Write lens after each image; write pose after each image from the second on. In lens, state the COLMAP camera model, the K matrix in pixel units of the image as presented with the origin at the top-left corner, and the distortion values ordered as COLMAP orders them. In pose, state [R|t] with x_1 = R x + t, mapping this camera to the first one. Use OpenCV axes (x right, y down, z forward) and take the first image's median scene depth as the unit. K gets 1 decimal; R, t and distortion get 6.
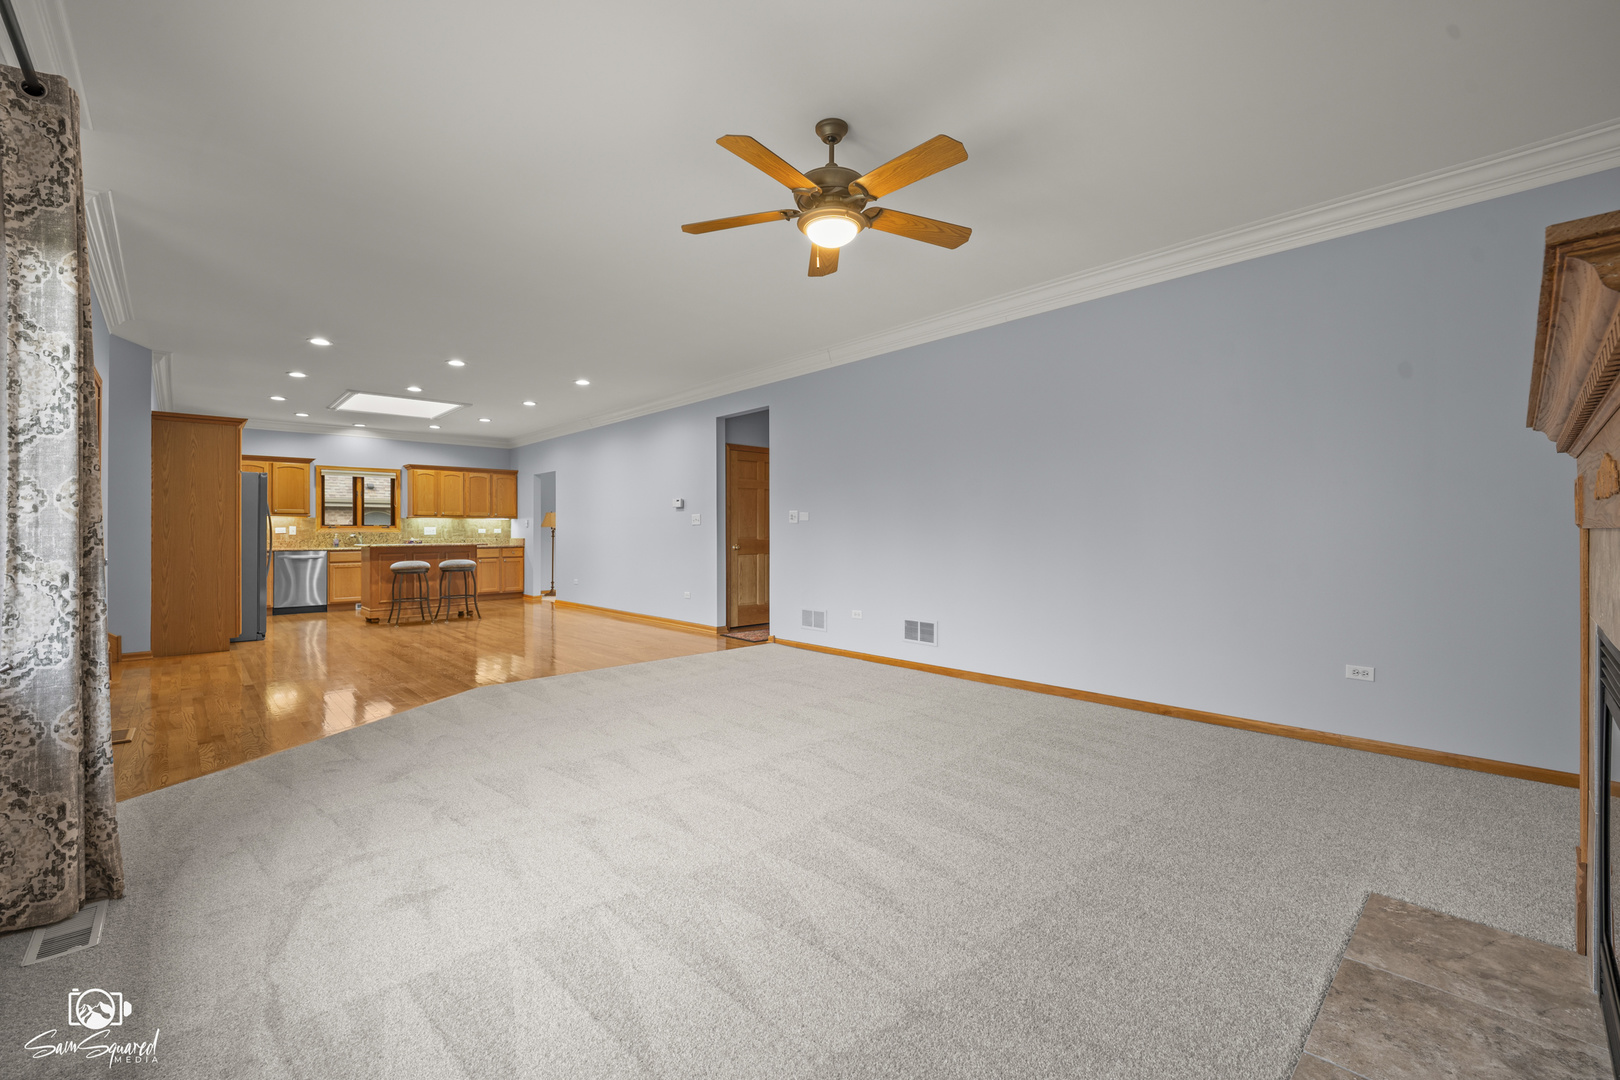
lens RADIAL K [[669.7, 0, 815.0], [0, 669.7, 529.9], [0, 0, 1]] dist [-0.002725, -0.005125]
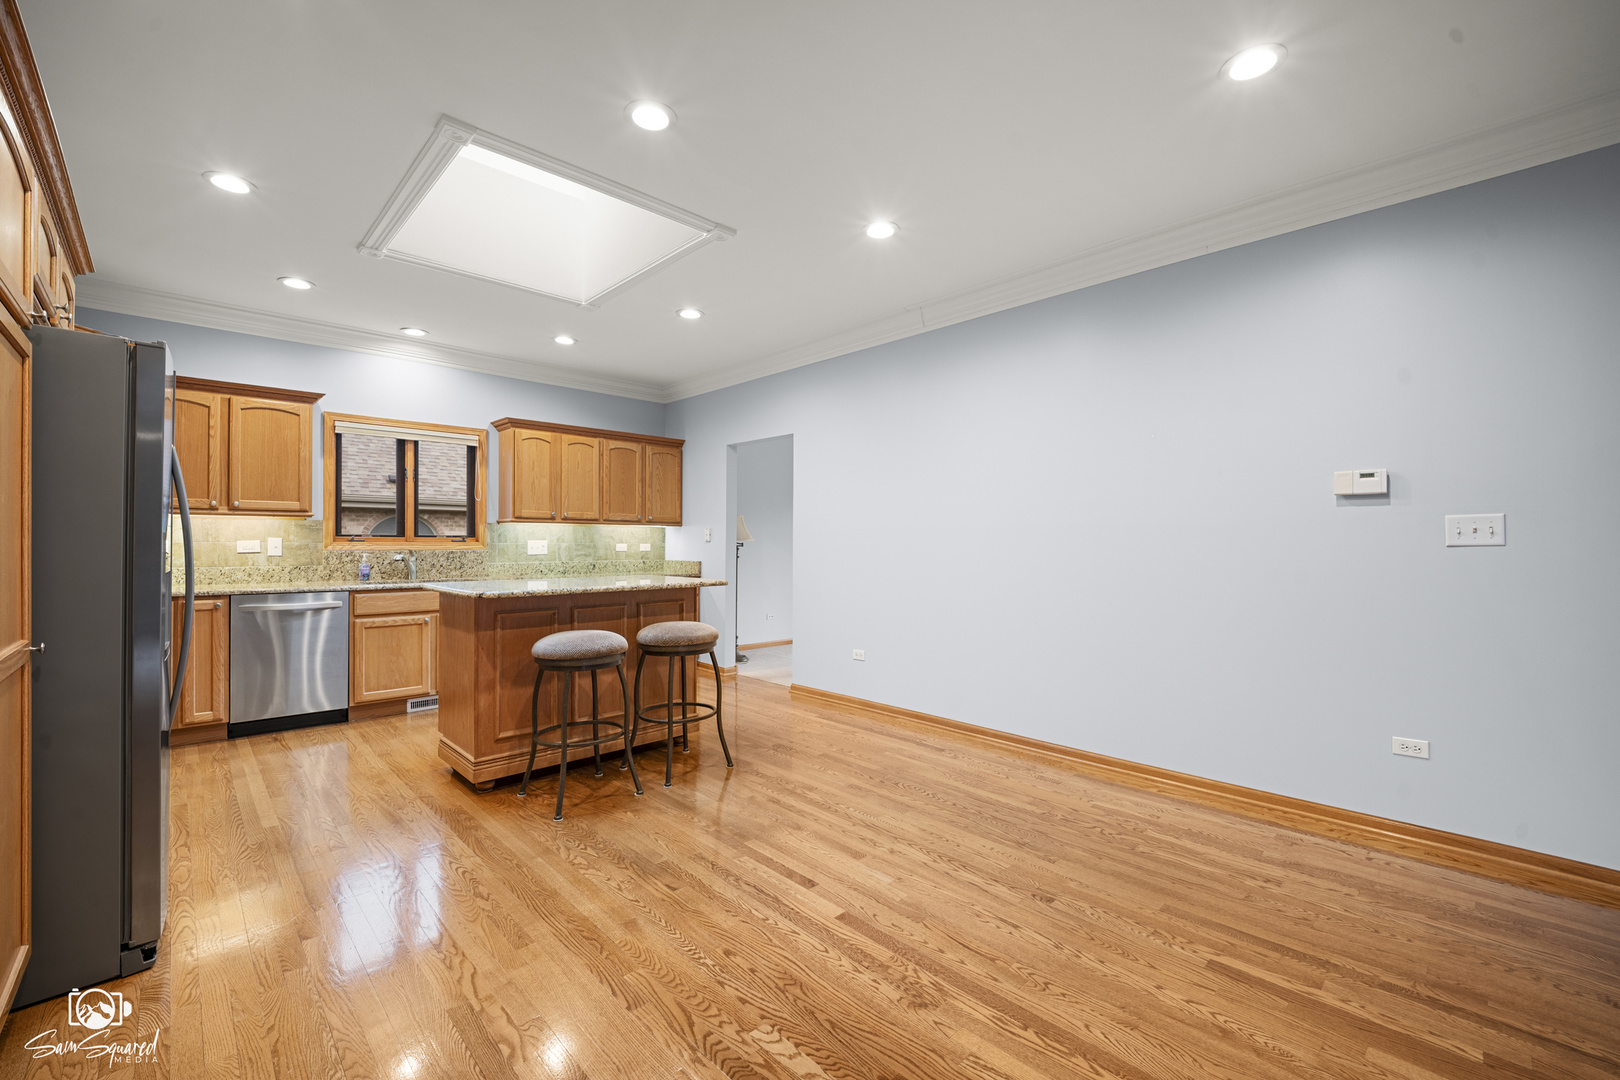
lens RADIAL K [[669.7, 0, 817.6], [0, 669.7, 540.1], [0, 0, 1]] dist [-0.002725, -0.005125]
pose [[0.999944, 0.002391, -0.010289, -0.361141], [-0.002482, 0.999958, -0.008821, -0.000324], [0.010268, 0.008846, 0.999908, 0.487748]]
